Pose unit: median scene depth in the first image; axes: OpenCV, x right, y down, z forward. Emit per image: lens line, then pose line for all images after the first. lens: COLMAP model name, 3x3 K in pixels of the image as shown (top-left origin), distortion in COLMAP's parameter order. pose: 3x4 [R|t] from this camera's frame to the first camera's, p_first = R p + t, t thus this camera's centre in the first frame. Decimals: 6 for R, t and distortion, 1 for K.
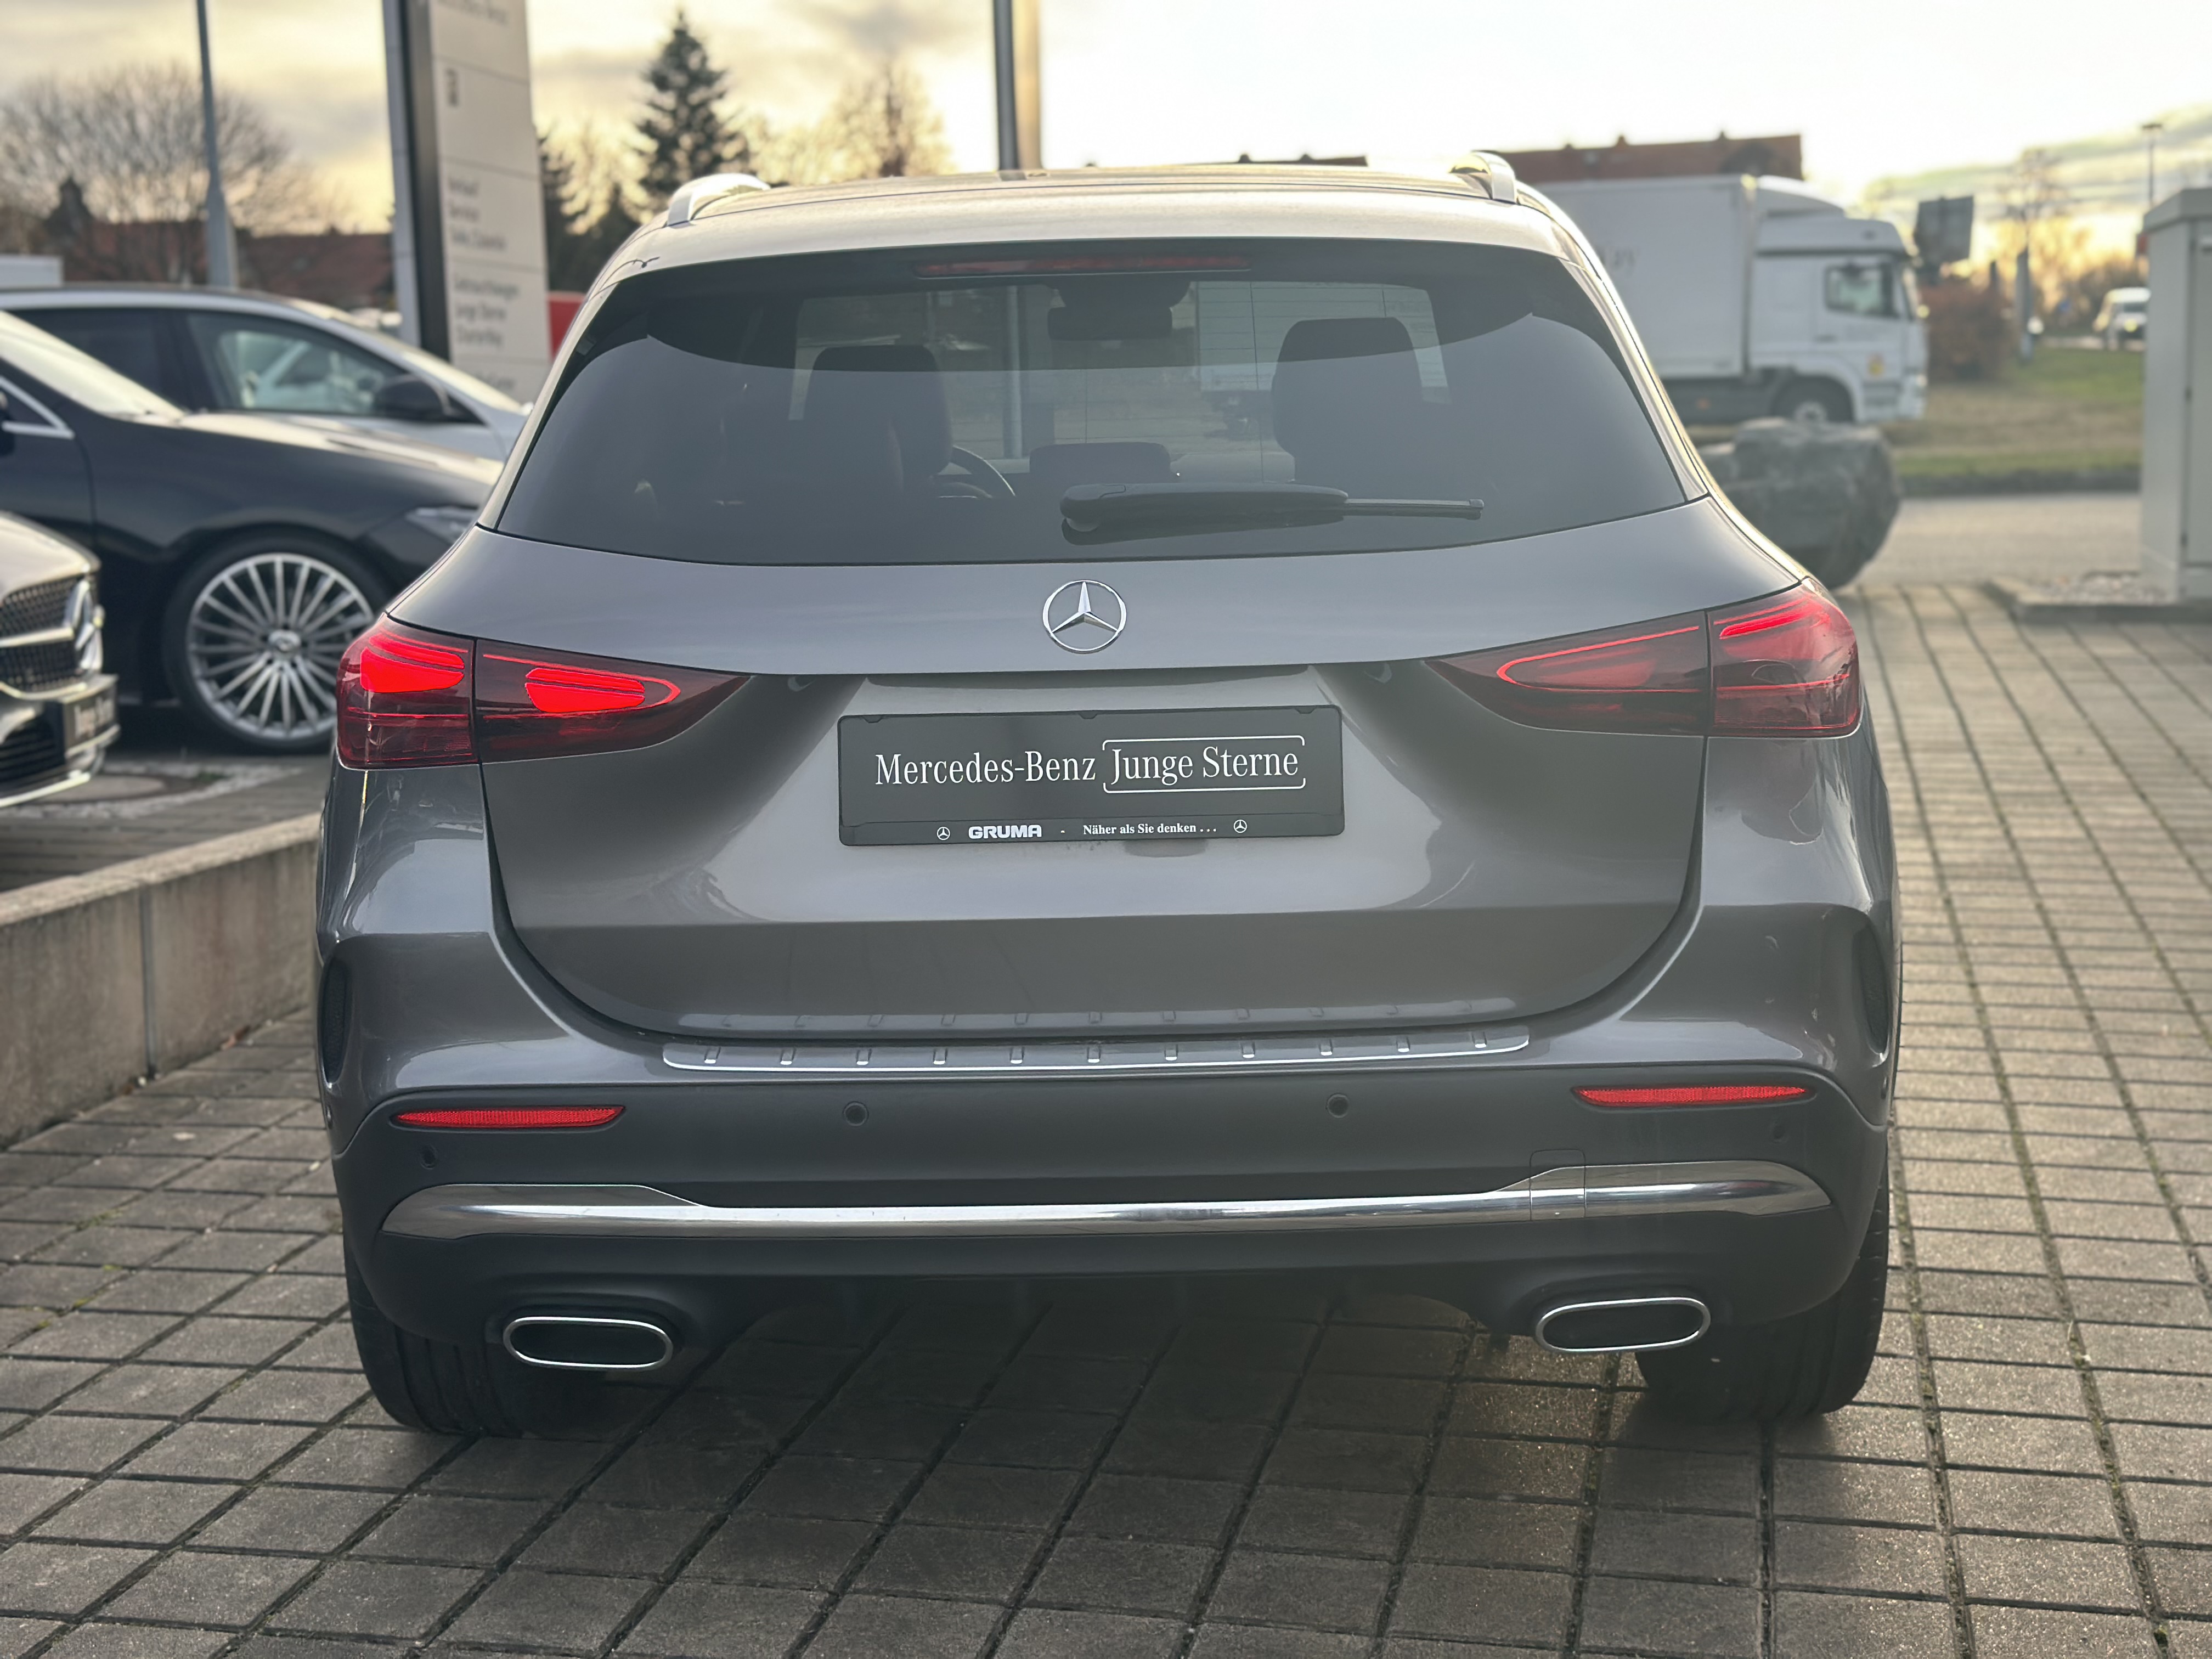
lens RADIAL K [[3160.0, 0, 1093.3], [0, 3160.0, 833.8], [0, 0, 1]] dist [0.125709, 0.000000]
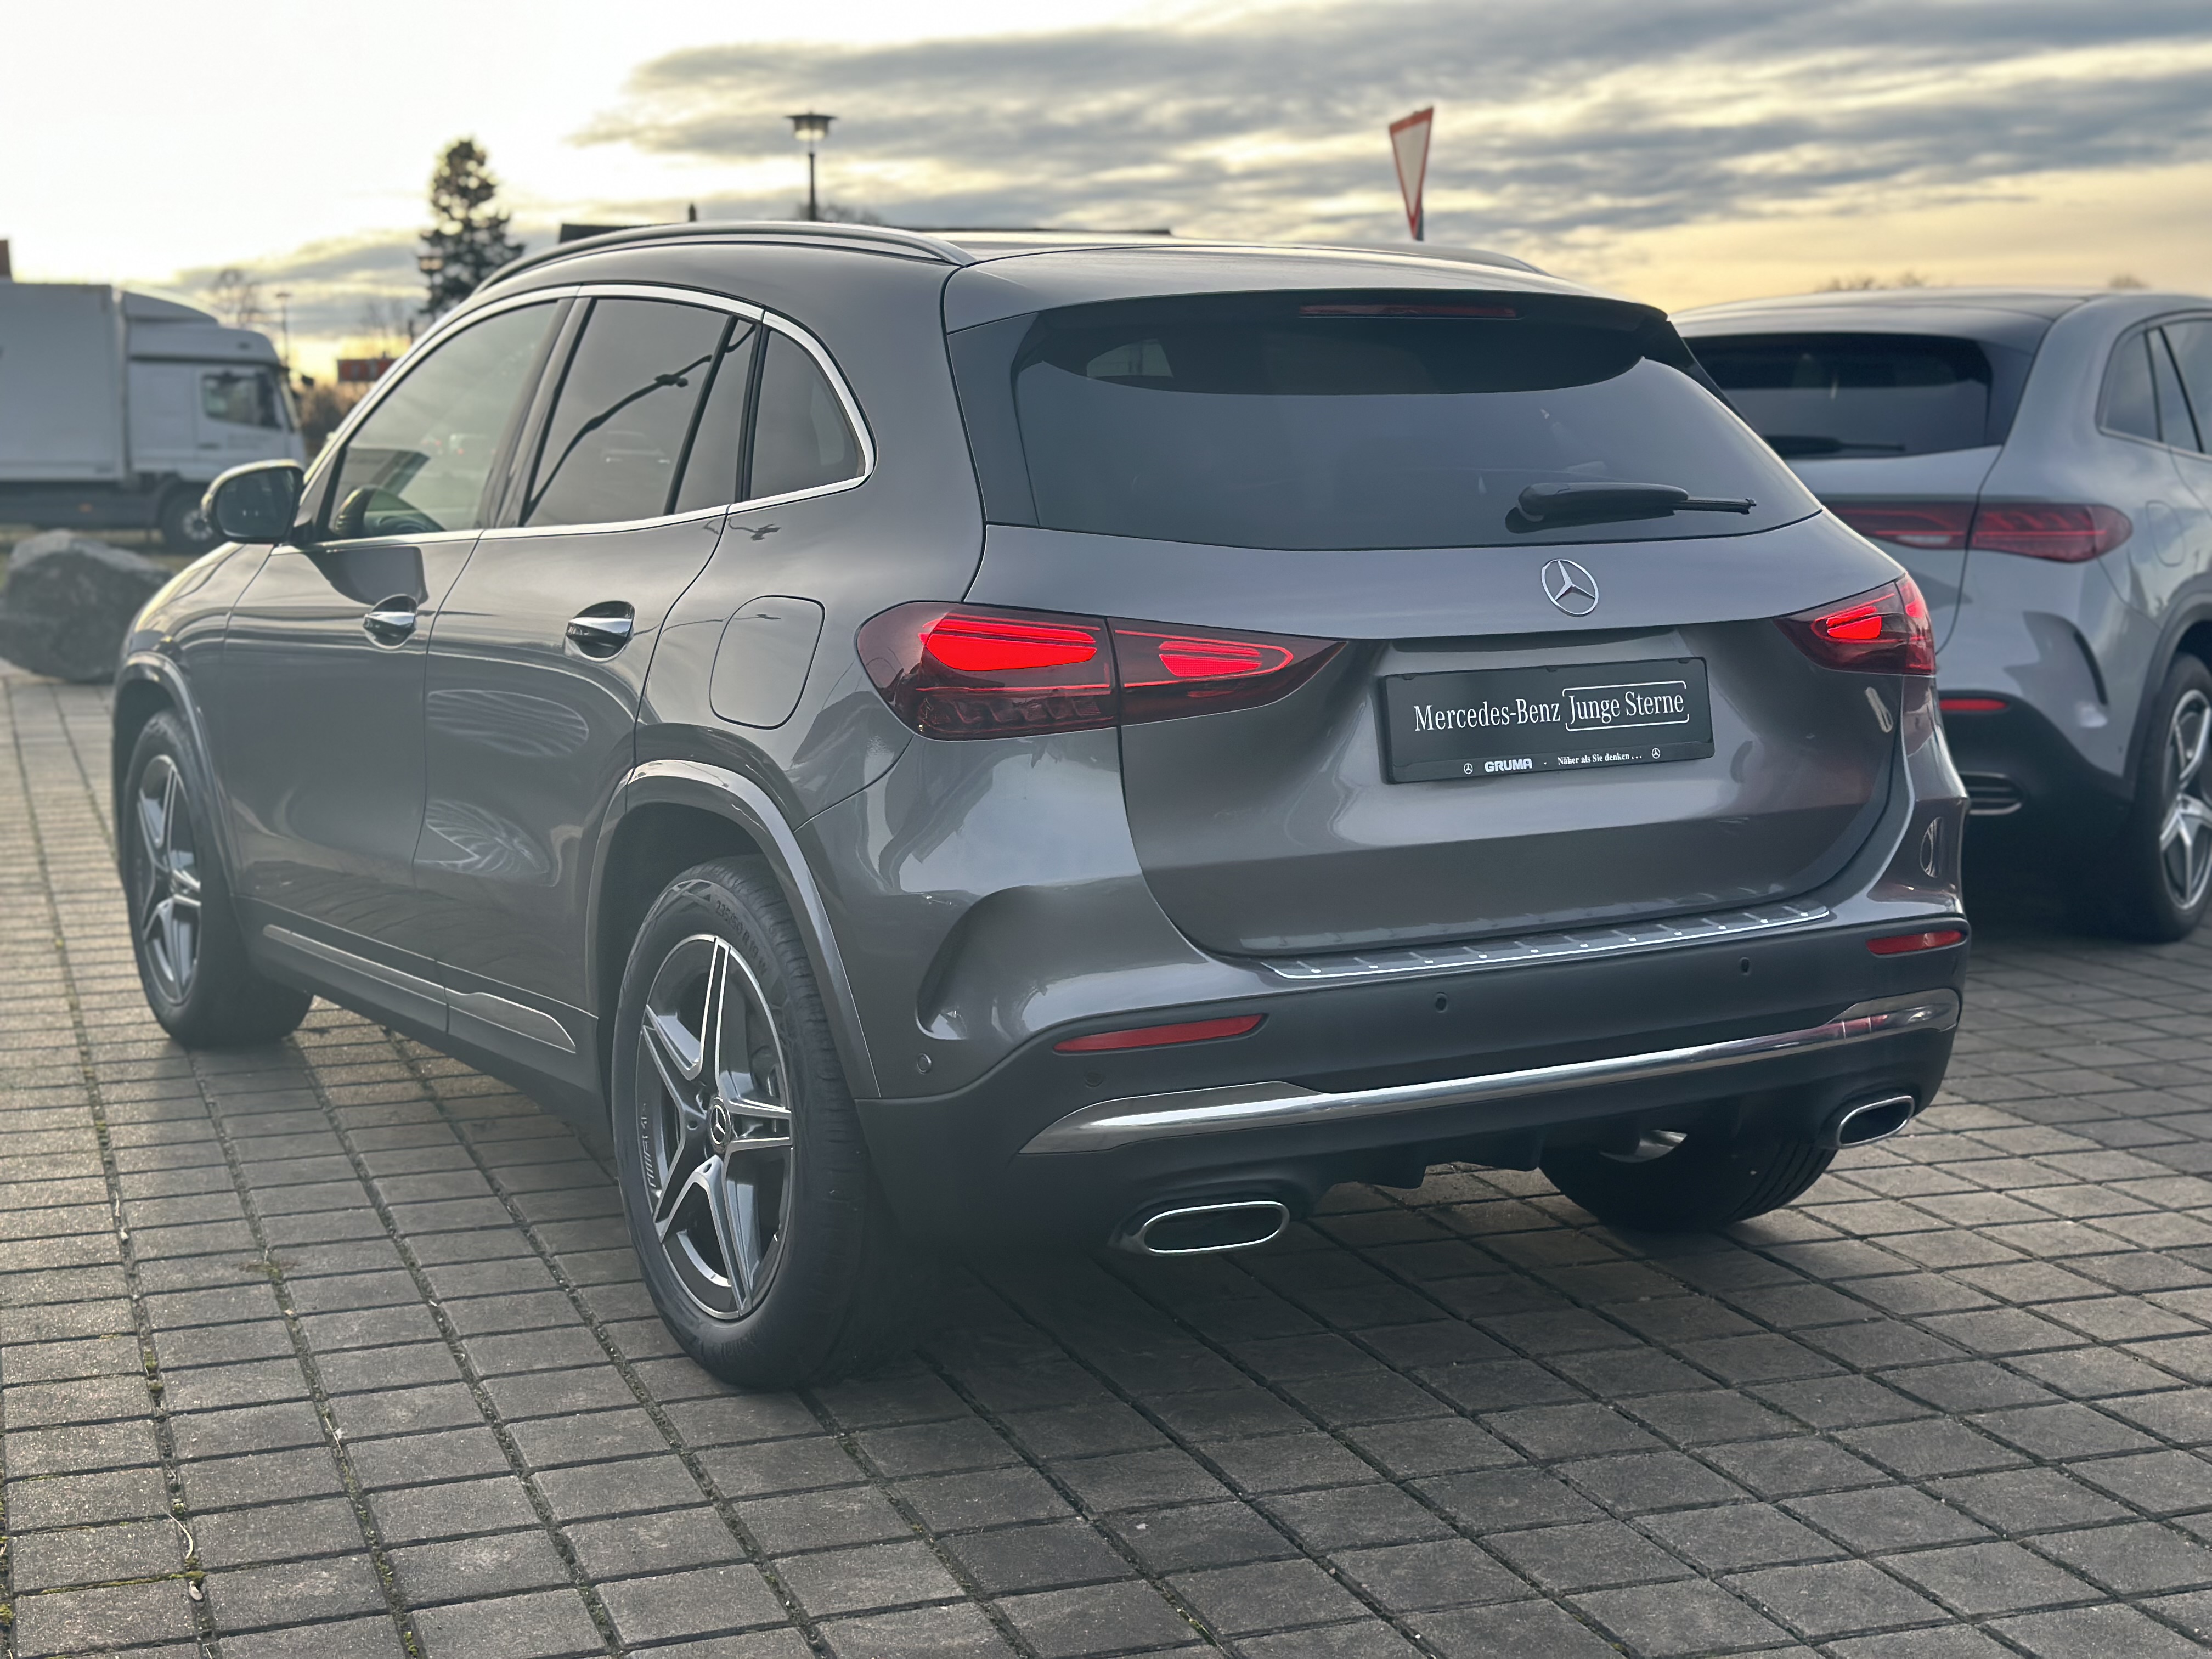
lens RADIAL K [[3160.0, 0, 1113.8], [0, 3160.0, 839.4], [0, 0, 1]] dist [0.125709, 0.000000]
pose [[0.841906, -0.052807, 0.537035, -0.732776], [0.071734, 0.997320, -0.014390, 0.031012], [-0.534836, 0.050639, 0.843437, 0.043494]]
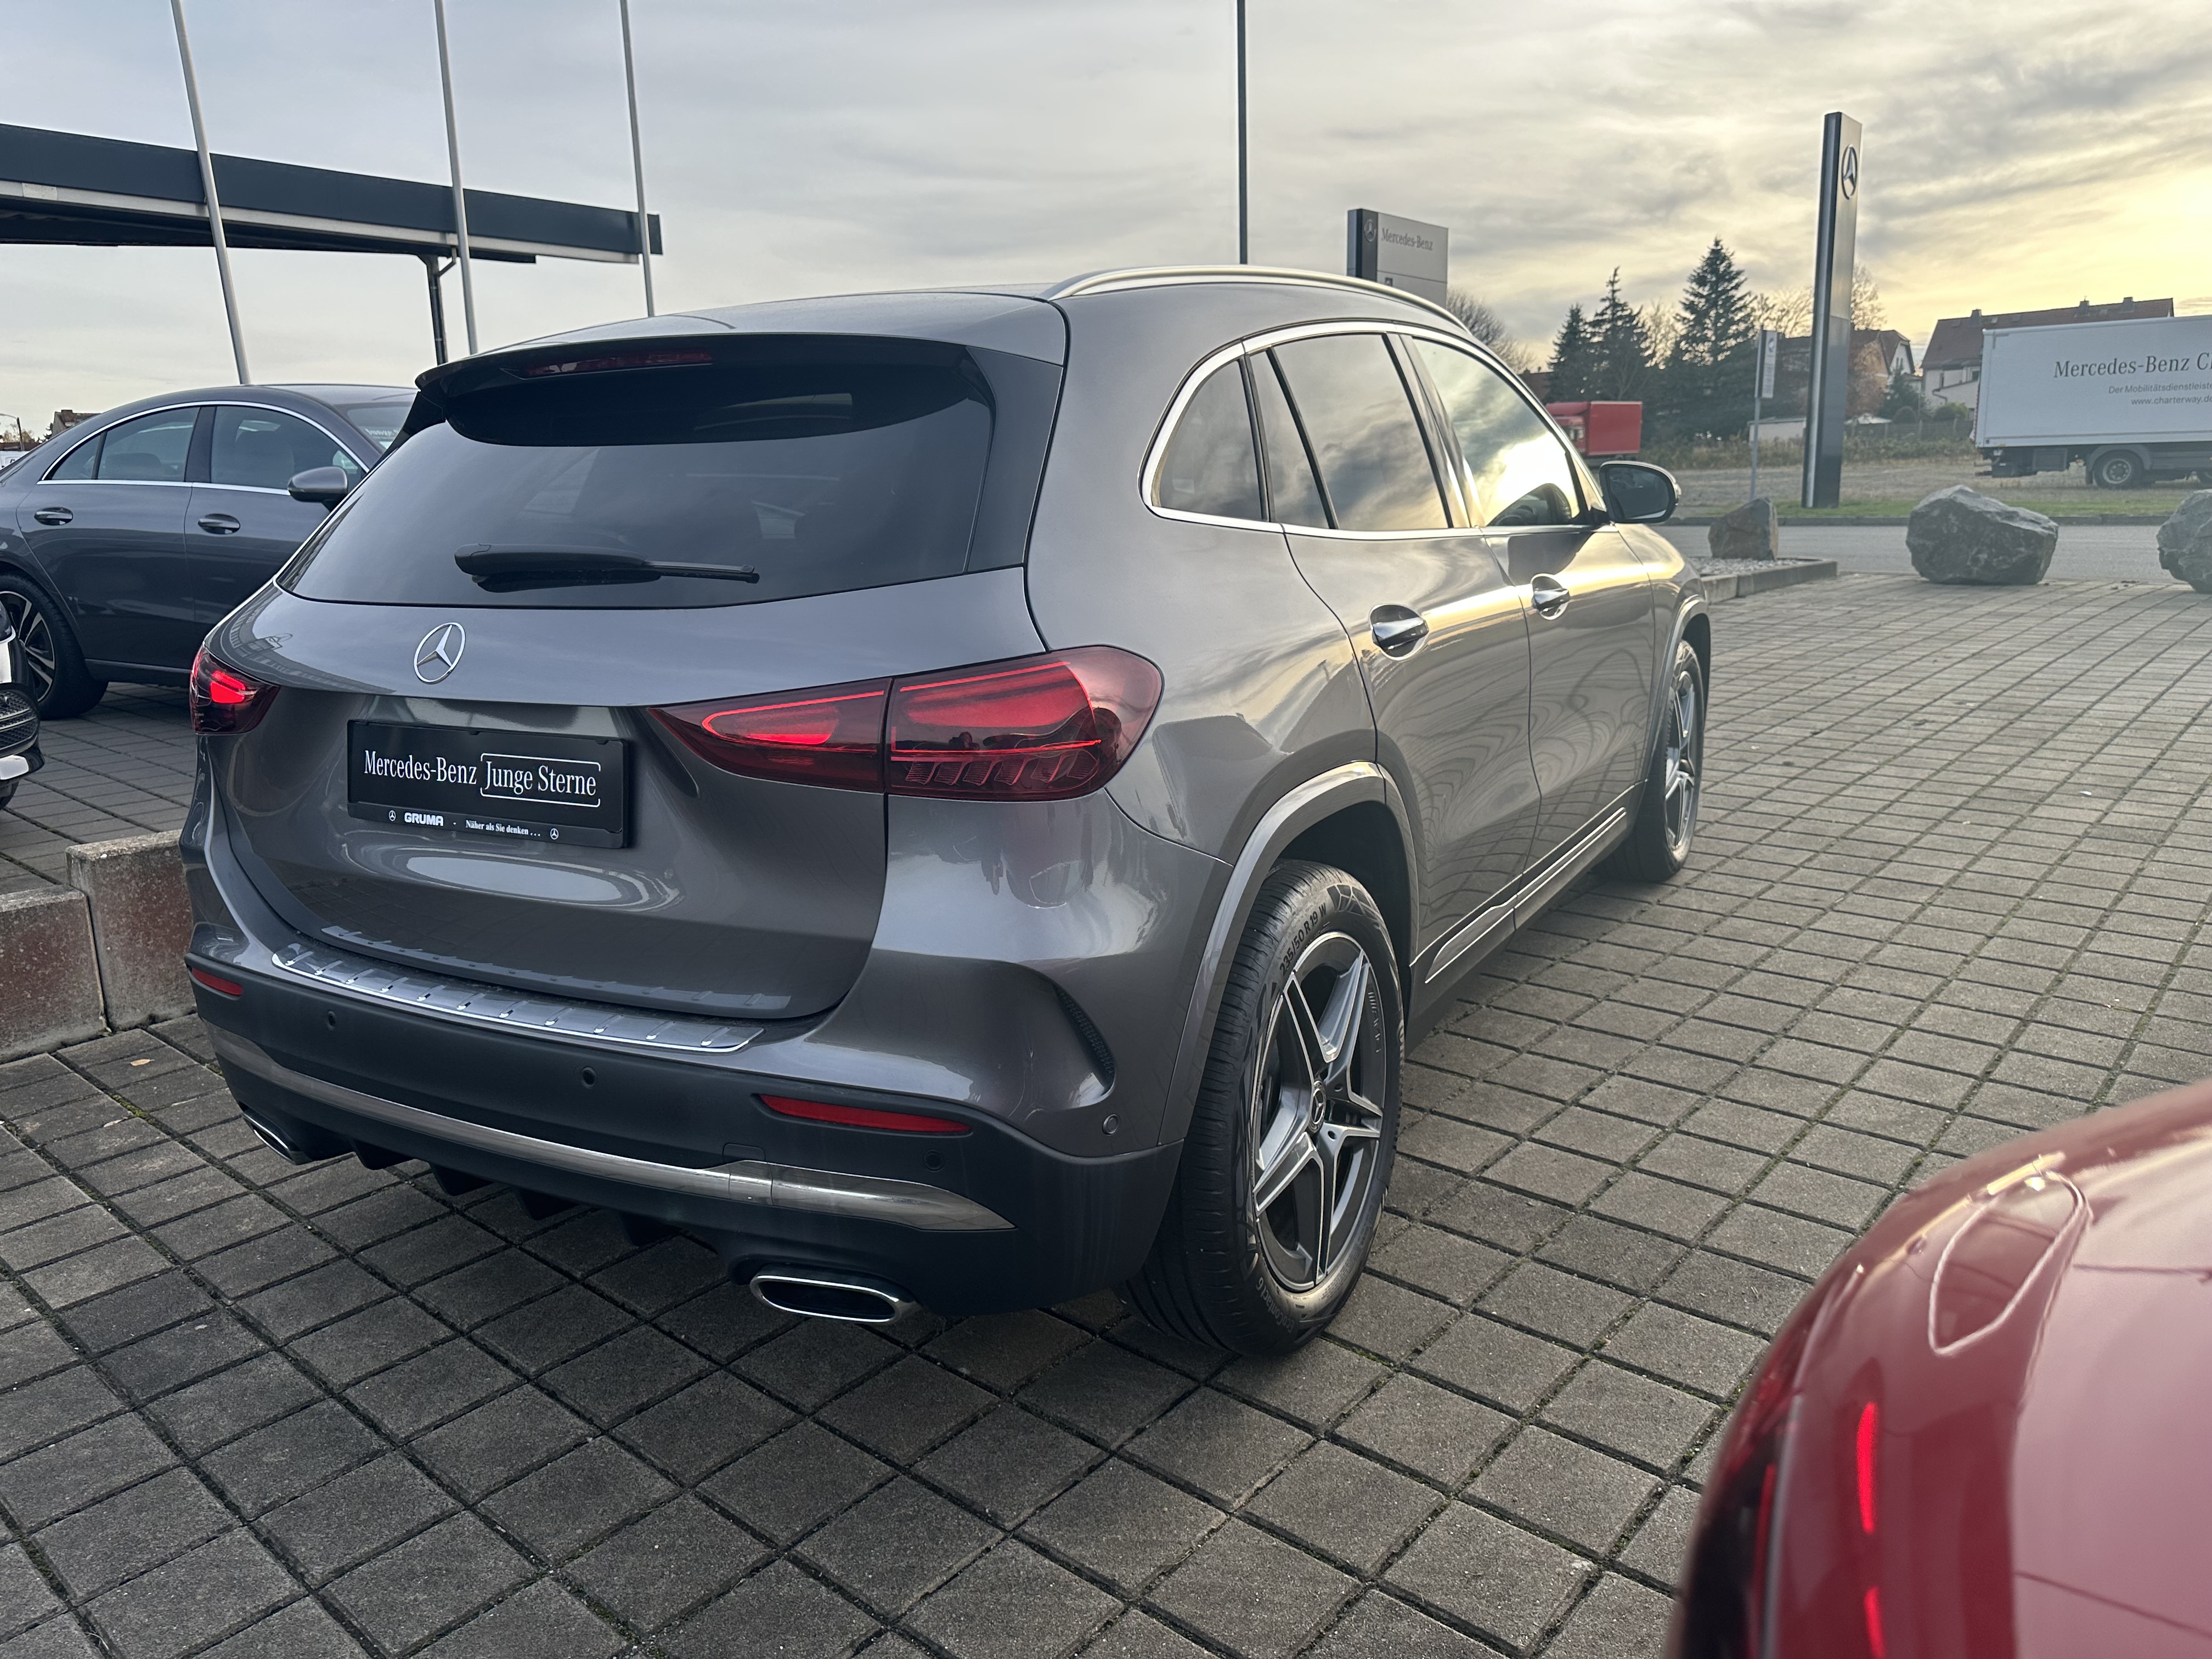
lens RADIAL K [[1581.0, 0, 1099.9], [0, 1581.0, 815.5], [0, 0, 1]] dist [0.037515, -0.045792]
pose [[0.875108, 0.096613, -0.474185, 0.460062], [-0.056192, 0.993527, 0.098725, -0.072217], [0.480653, -0.059750, 0.874873, 0.512204]]
